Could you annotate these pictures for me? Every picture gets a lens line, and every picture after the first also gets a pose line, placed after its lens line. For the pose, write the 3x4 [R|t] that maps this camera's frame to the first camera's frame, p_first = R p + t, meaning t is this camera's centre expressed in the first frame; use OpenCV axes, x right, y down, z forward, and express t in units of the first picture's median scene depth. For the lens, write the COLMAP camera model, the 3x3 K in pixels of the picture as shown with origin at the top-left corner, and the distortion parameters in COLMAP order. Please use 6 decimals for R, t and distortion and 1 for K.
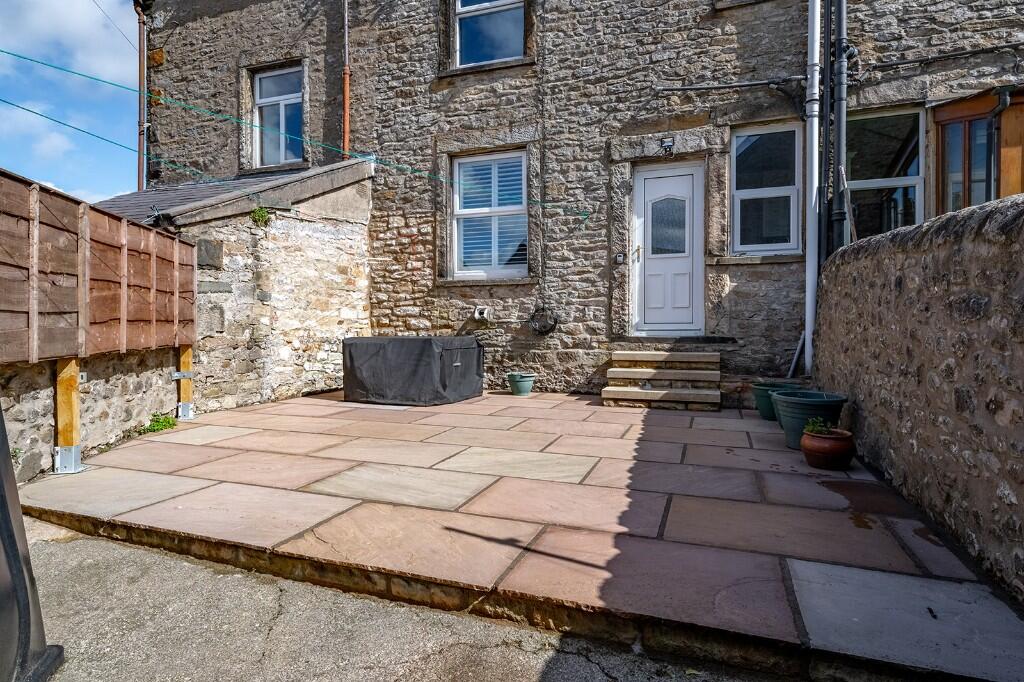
lens RADIAL K [[572.7, 0, 510.3], [0, 572.7, 327.1], [0, 0, 1]] dist [-0.006169, 0.000101]
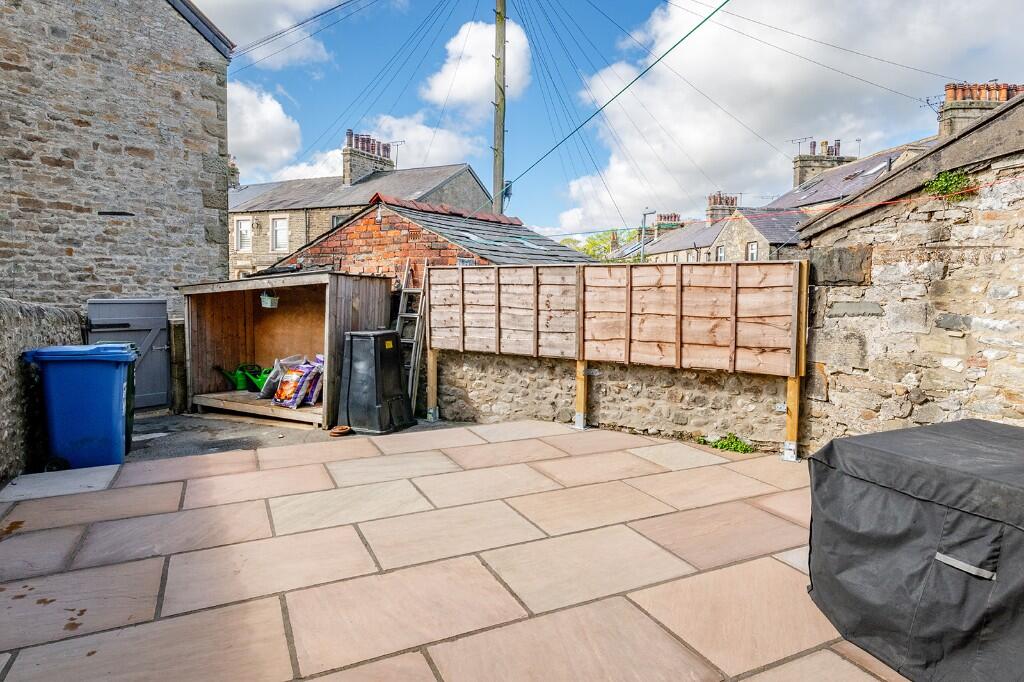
lens RADIAL K [[572.7, 0, 510.3], [0, 572.7, 327.1], [0, 0, 1]] dist [-0.006169, 0.000101]
pose [[-0.688467, 0.042357, -0.724030, 0.335915], [-0.013297, 0.997388, 0.070992, -0.092655], [0.725146, 0.058504, -0.686106, 1.180587]]
